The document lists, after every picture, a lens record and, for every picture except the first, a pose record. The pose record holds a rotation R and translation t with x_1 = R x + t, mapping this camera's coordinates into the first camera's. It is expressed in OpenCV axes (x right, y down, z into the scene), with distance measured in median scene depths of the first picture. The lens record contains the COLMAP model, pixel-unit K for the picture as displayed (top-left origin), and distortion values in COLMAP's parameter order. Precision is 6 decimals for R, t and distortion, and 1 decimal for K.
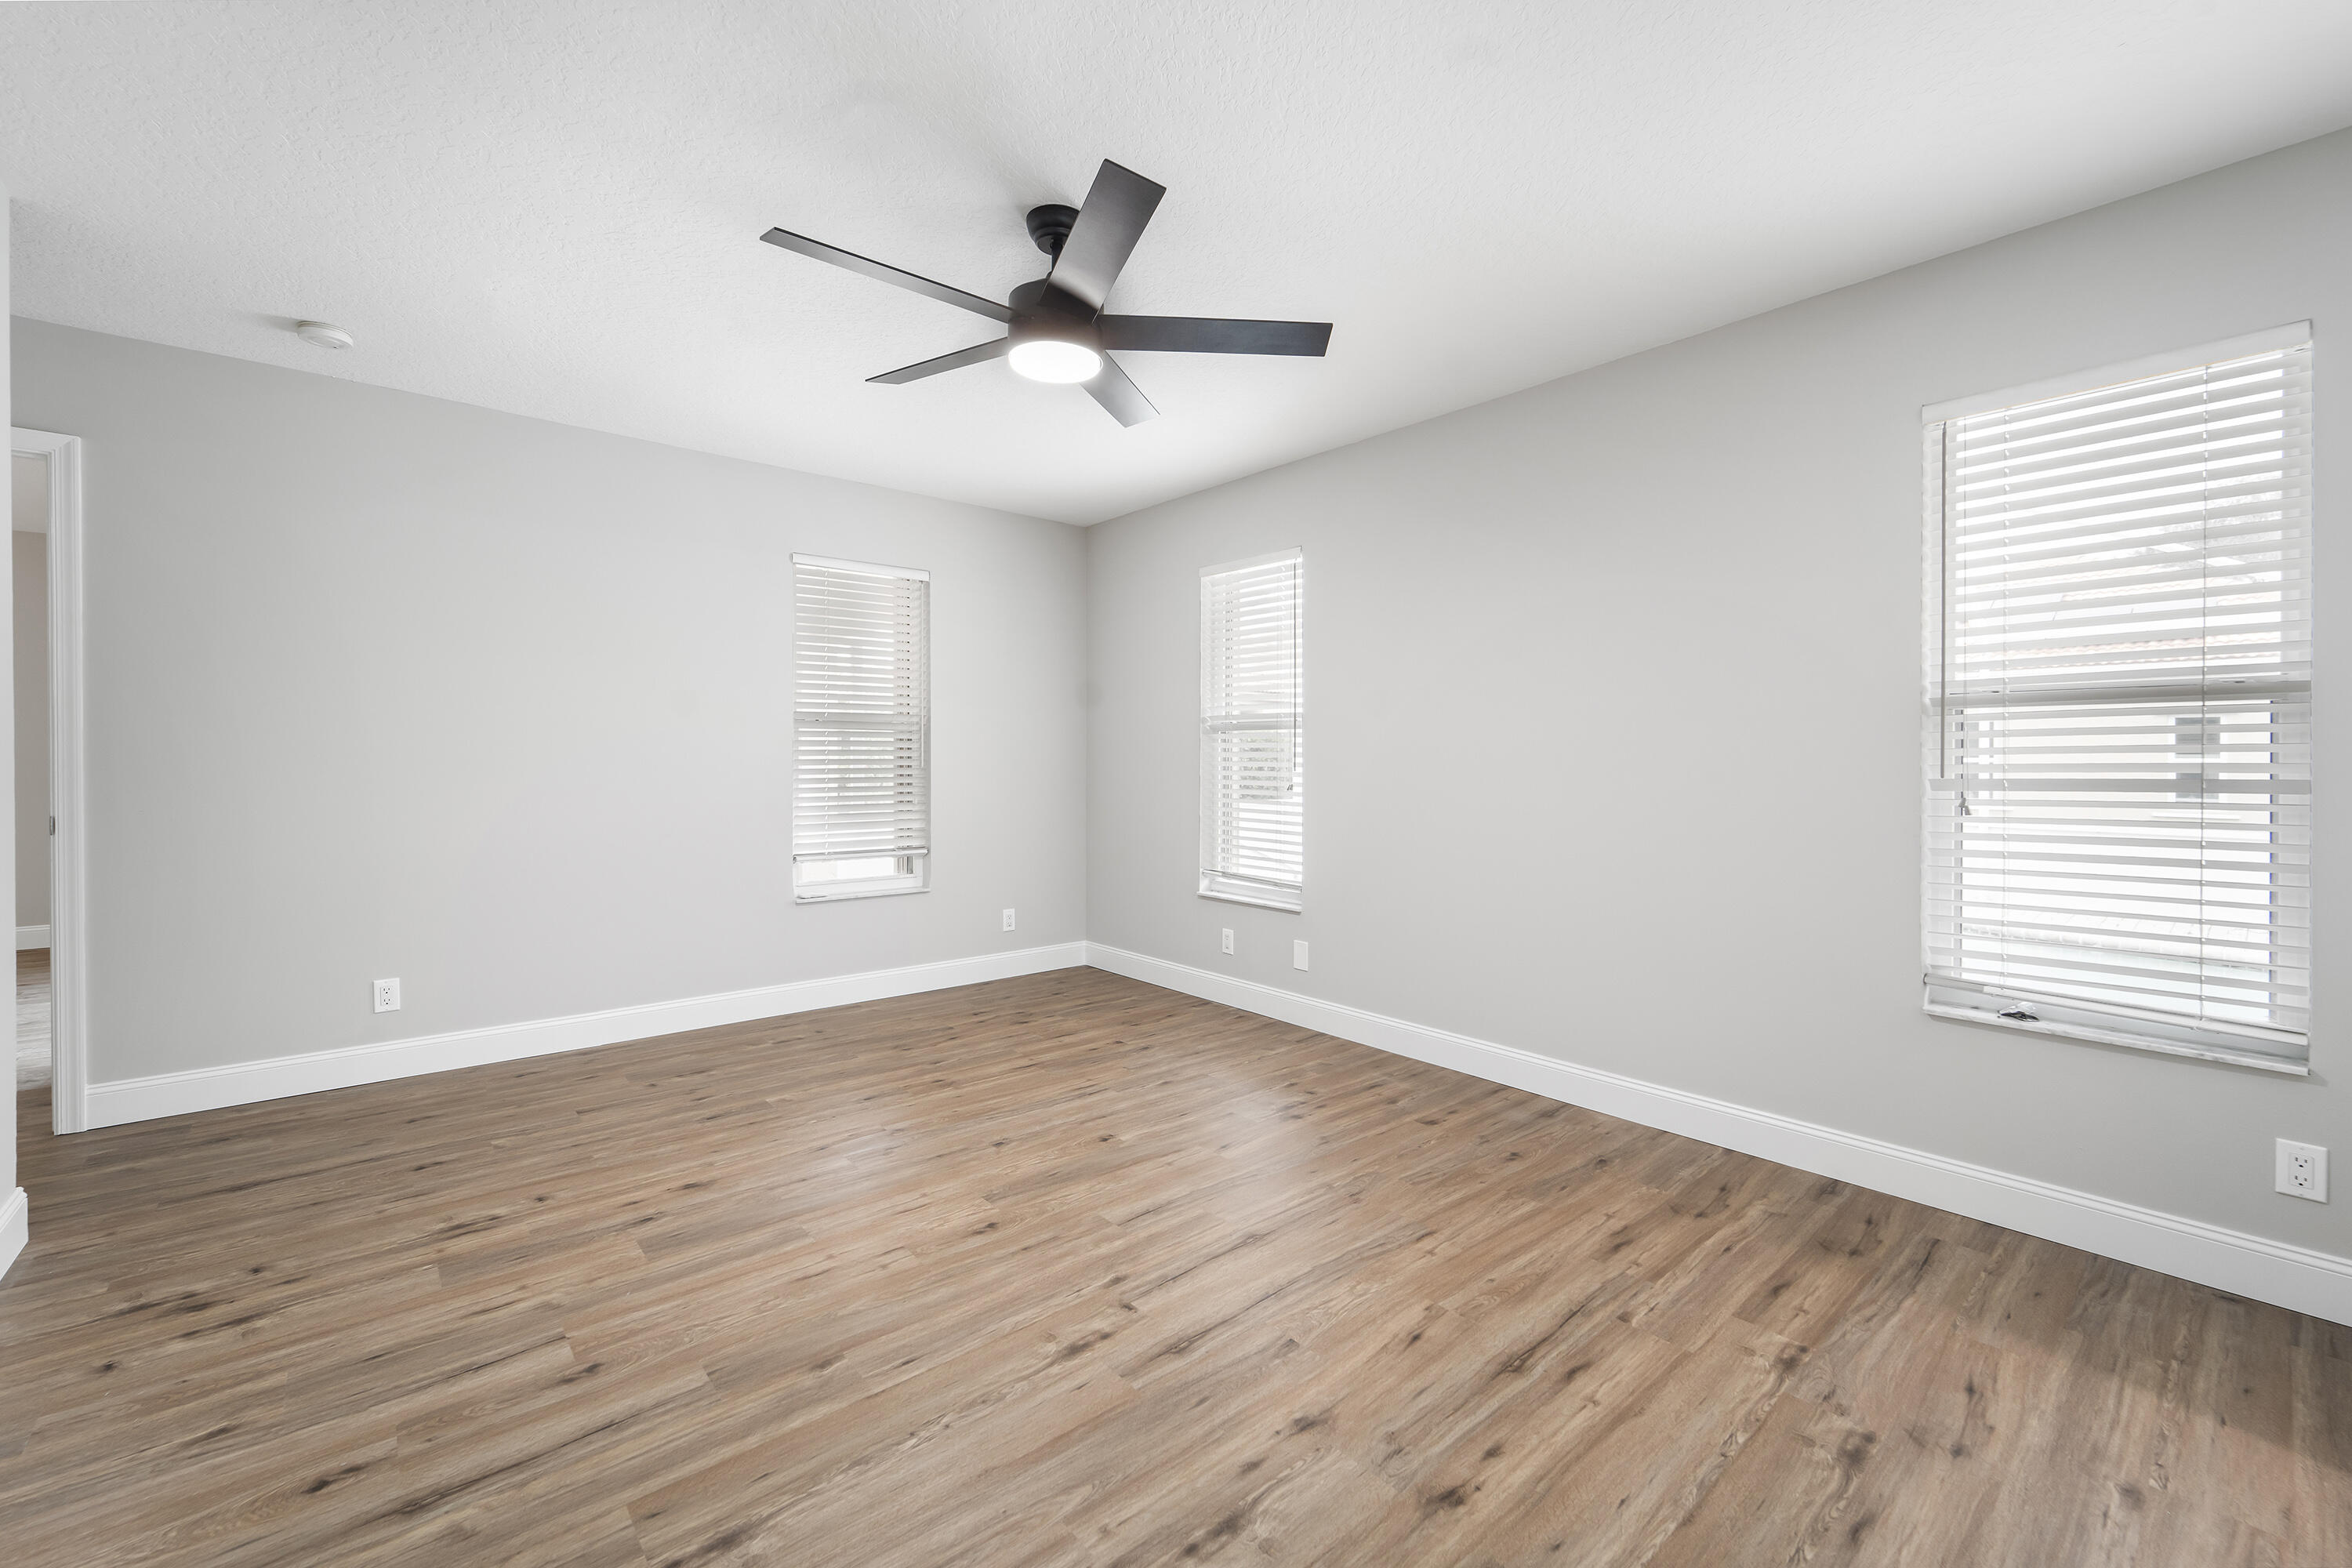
lens RADIAL K [[946.9, 0, 1180.4], [0, 946.9, 782.0], [0, 0, 1]] dist [-0.002351, -0.000850]
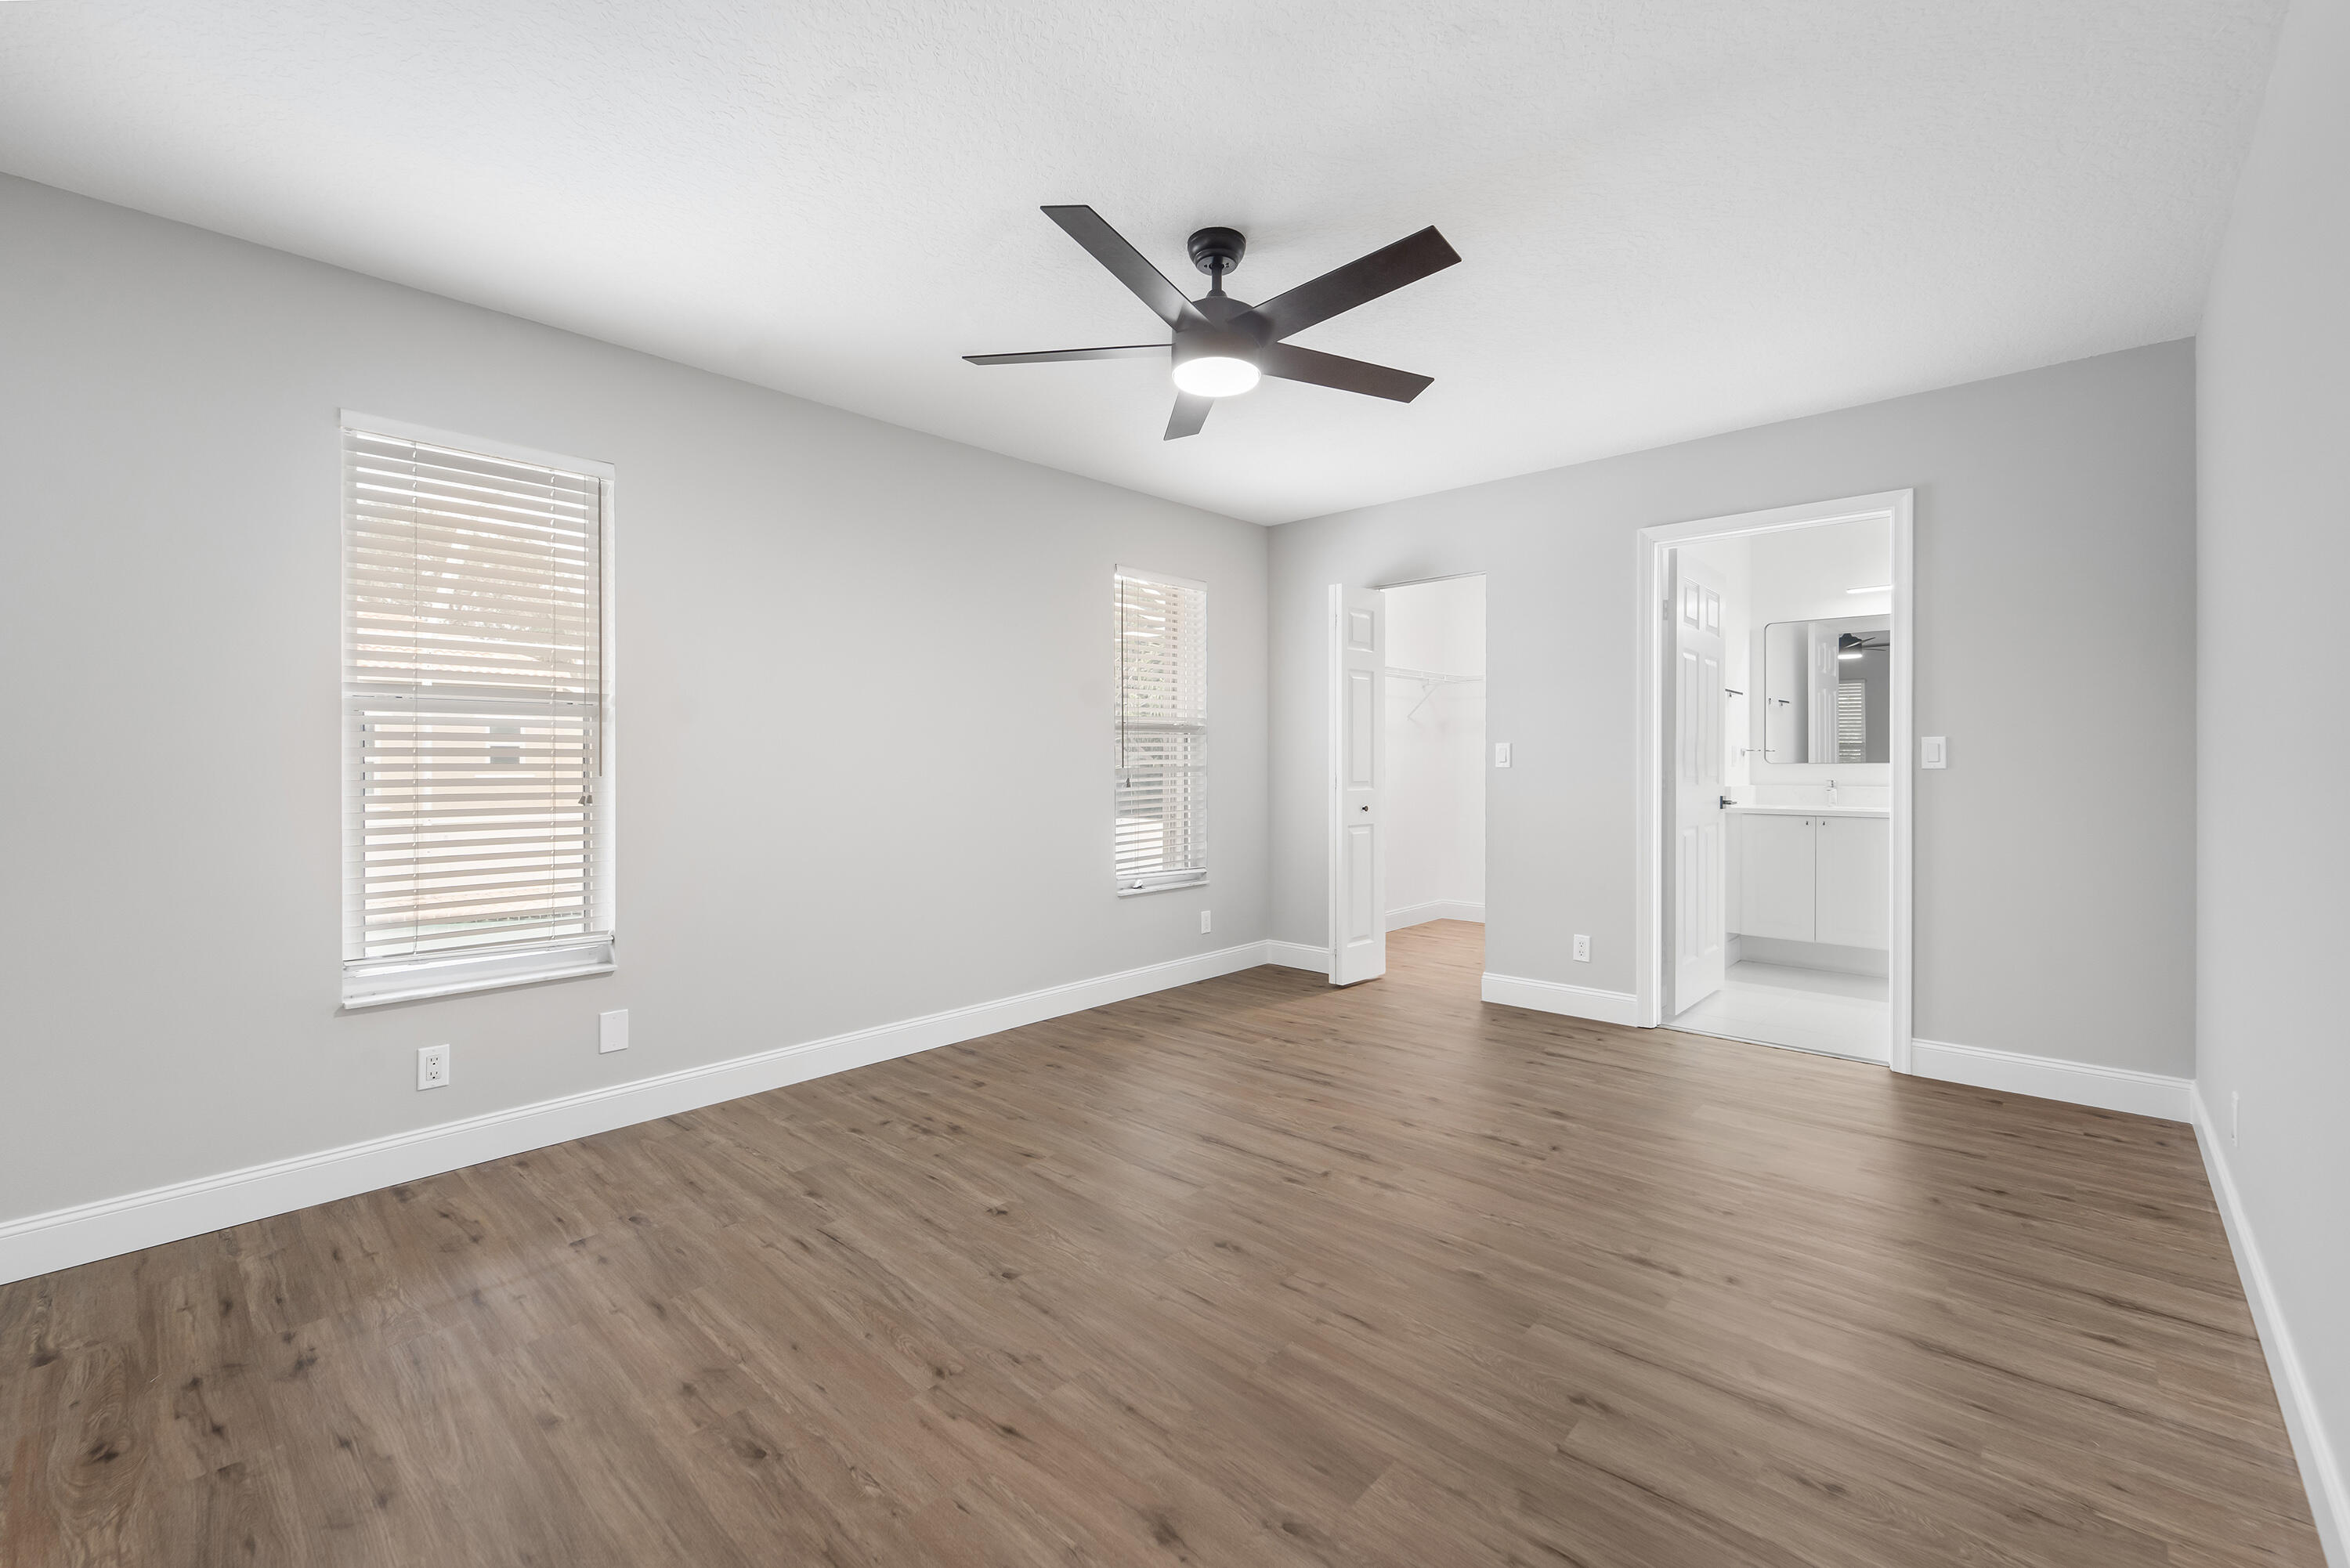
lens RADIAL K [[946.0, 0, 1179.4], [0, 946.0, 782.0], [0, 0, 1]] dist [-0.002351, -0.000850]
pose [[-0.096861, -0.026664, 0.994941, -0.892163], [0.027036, 0.999202, 0.029411, -0.033057], [-0.994931, 0.029748, -0.096063, 0.862656]]
